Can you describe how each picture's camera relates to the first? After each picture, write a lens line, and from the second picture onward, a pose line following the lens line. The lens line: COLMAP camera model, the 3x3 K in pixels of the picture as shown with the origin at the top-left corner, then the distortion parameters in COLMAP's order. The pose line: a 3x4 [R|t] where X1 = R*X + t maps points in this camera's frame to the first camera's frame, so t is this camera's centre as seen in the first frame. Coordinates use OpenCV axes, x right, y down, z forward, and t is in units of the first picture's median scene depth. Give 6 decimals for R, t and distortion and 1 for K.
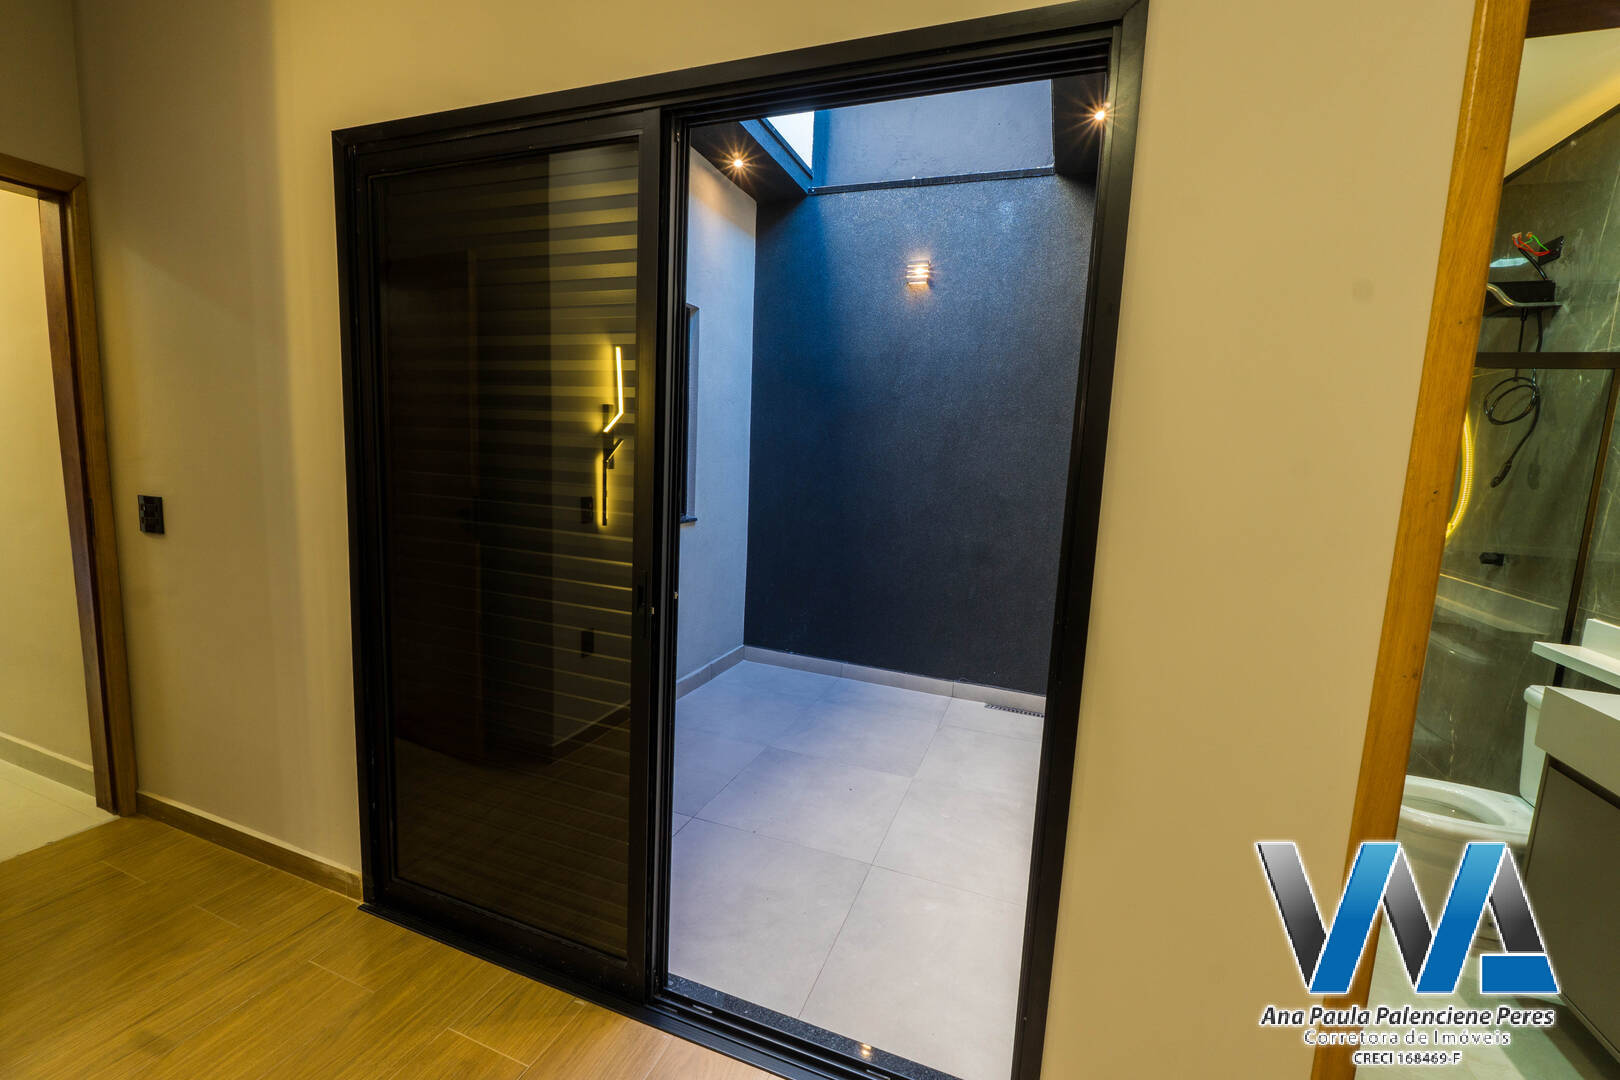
lens RADIAL K [[675.2, 0, 820.9], [0, 675.2, 553.6], [0, 0, 1]] dist [-0.009294, 0.000624]
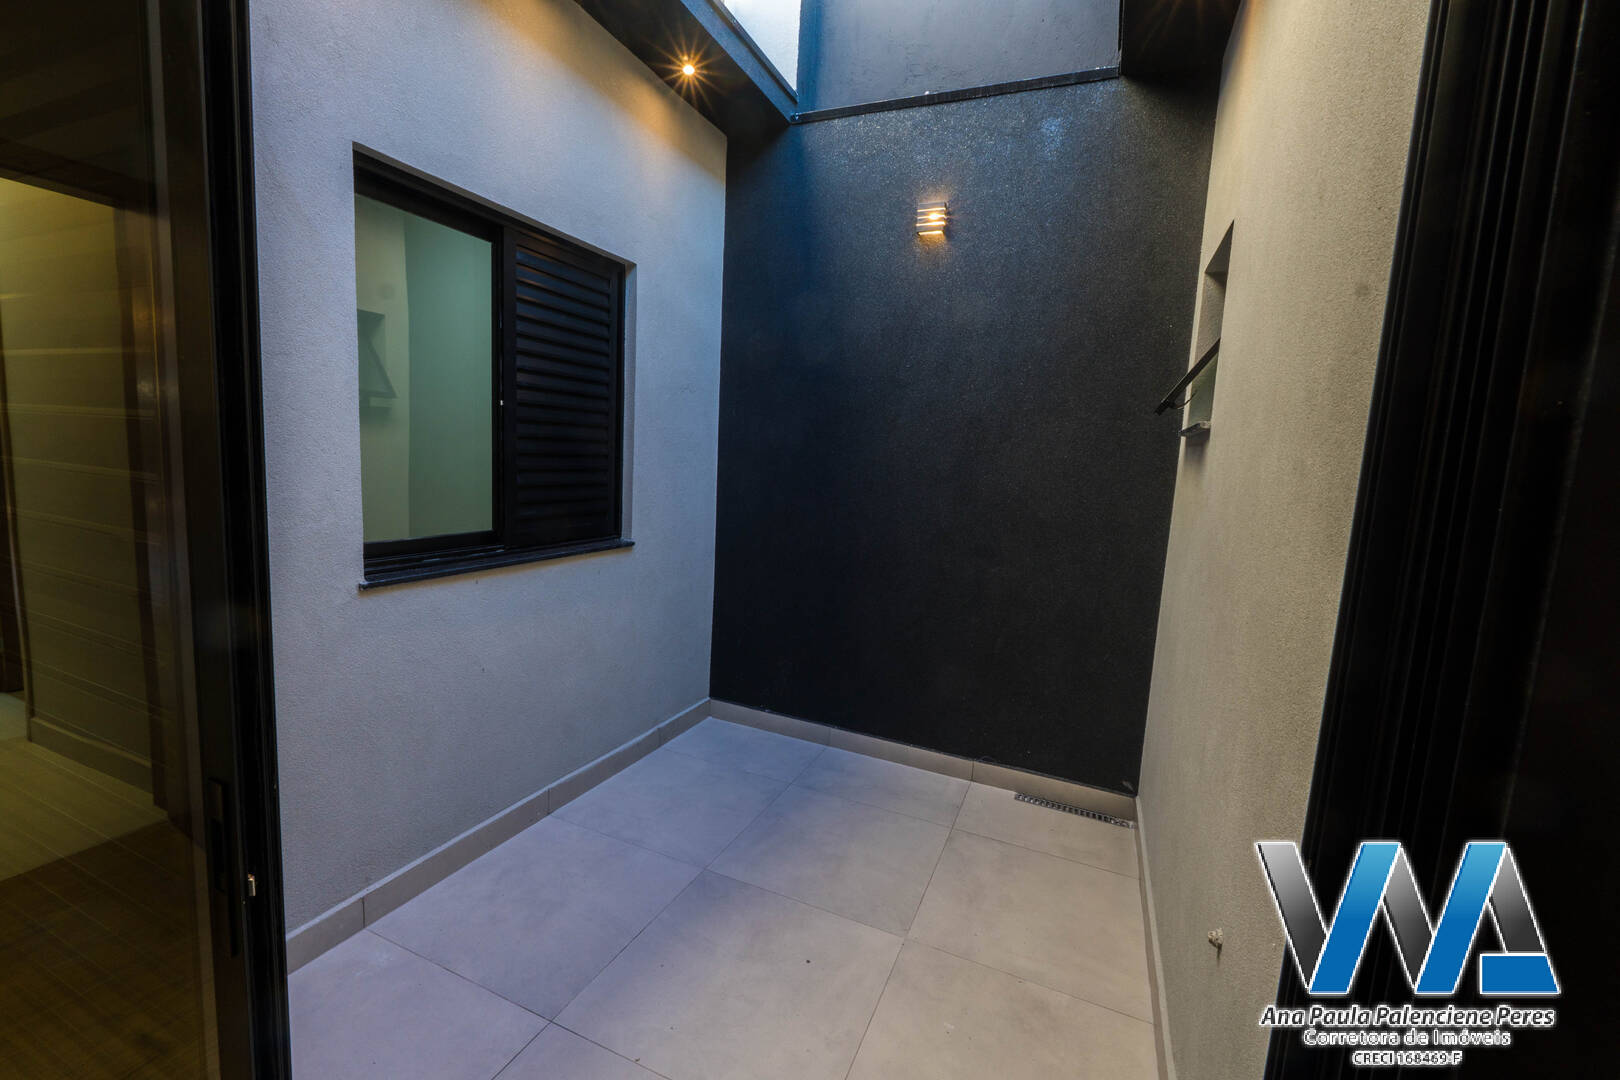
lens RADIAL K [[675.2, 0, 818.4], [0, 675.2, 553.6], [0, 0, 1]] dist [-0.009294, 0.000624]
pose [[0.998544, 0.012854, -0.052384, 0.062465], [-0.013238, 0.999888, -0.006980, -0.036340], [0.052288, 0.007663, 0.998603, 0.246333]]
